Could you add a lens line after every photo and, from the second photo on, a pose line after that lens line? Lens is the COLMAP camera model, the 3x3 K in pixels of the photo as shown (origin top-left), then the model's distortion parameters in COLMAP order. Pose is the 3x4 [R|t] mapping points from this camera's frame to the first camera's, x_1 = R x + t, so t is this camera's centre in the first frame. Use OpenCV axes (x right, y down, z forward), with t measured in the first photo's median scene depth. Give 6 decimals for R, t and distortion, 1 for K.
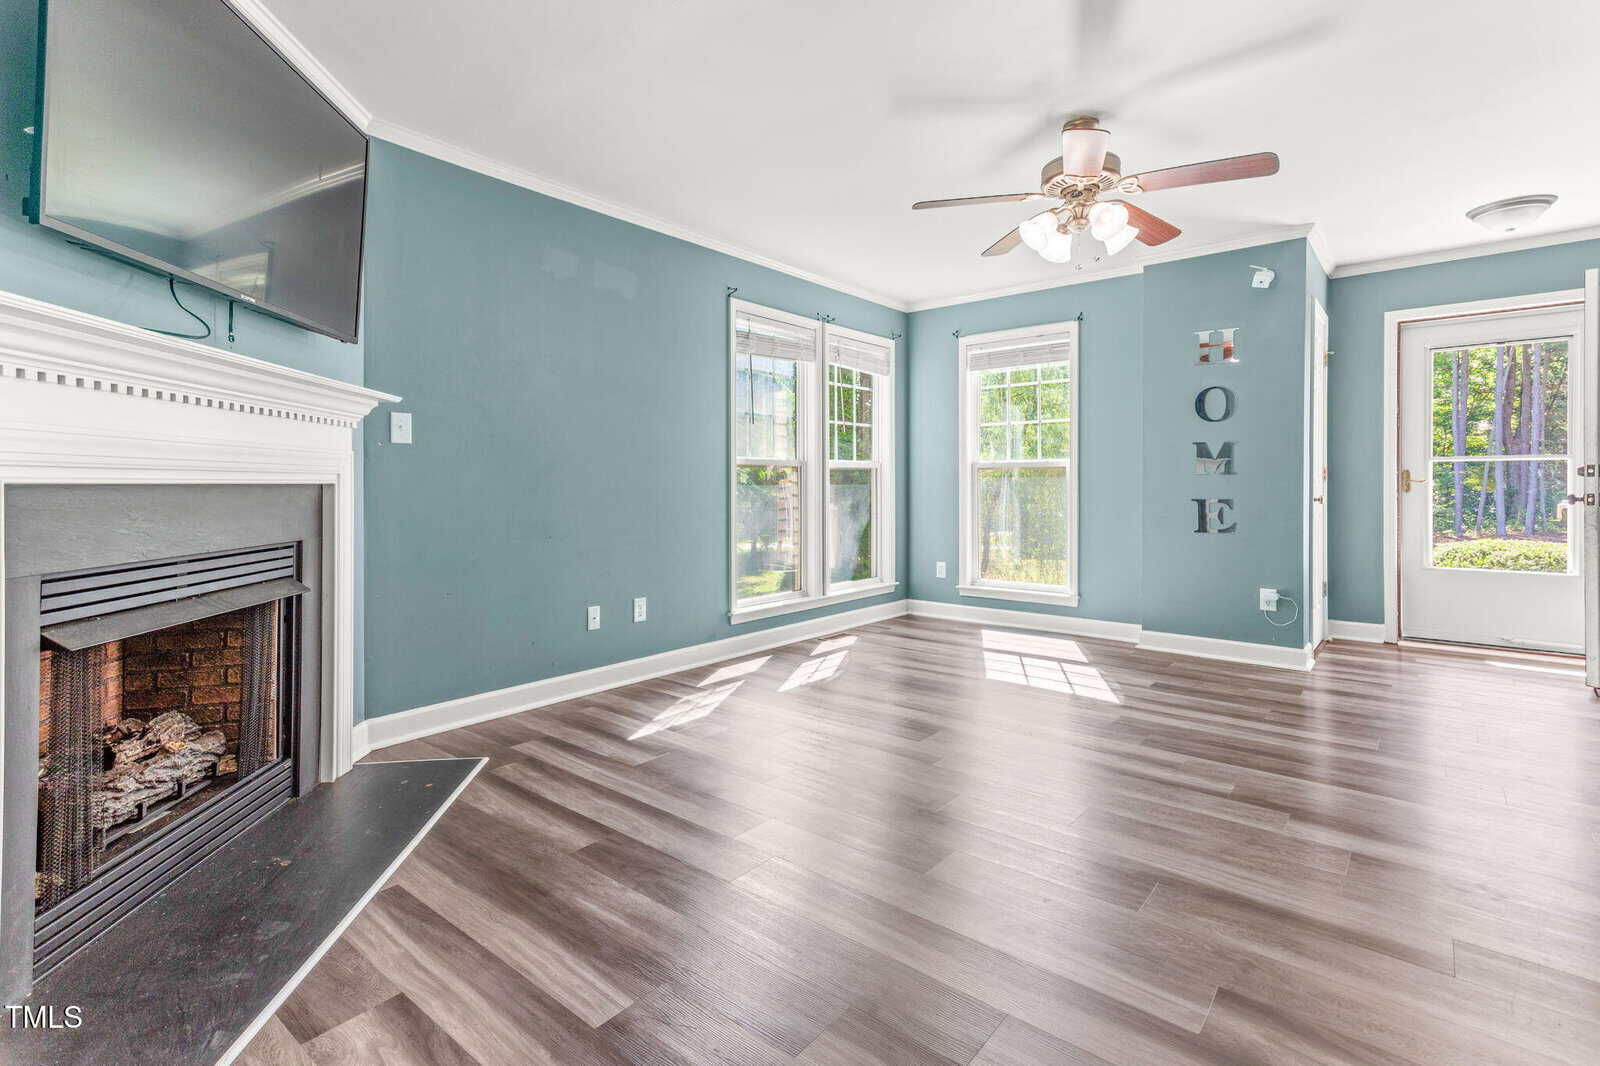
lens RADIAL K [[769.1, 0, 793.8], [0, 769.1, 477.0], [0, 0, 1]] dist [0.031131, 0.000925]
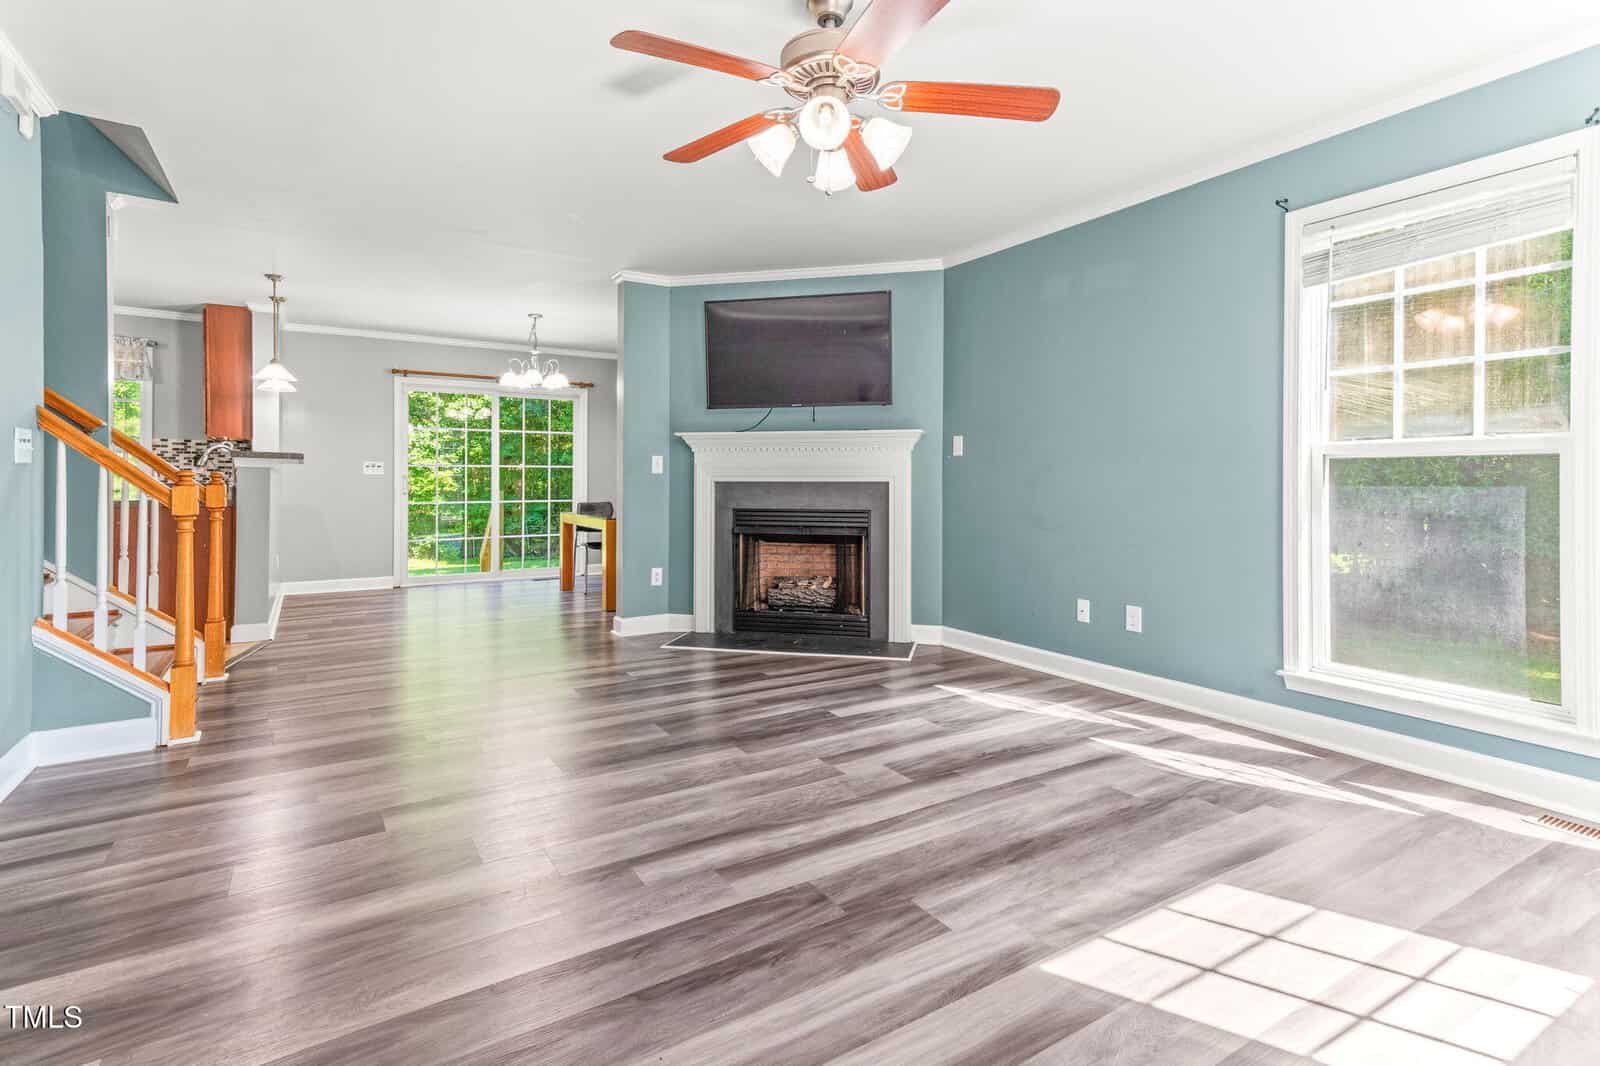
lens RADIAL K [[769.1, 0, 793.8], [0, 769.1, 477.0], [0, 0, 1]] dist [0.031131, 0.000925]
pose [[-0.325843, -0.012235, -0.945345, 0.814285], [0.001290, 0.999910, -0.013386, 0.014040], [0.945423, -0.005581, -0.325797, 0.917794]]
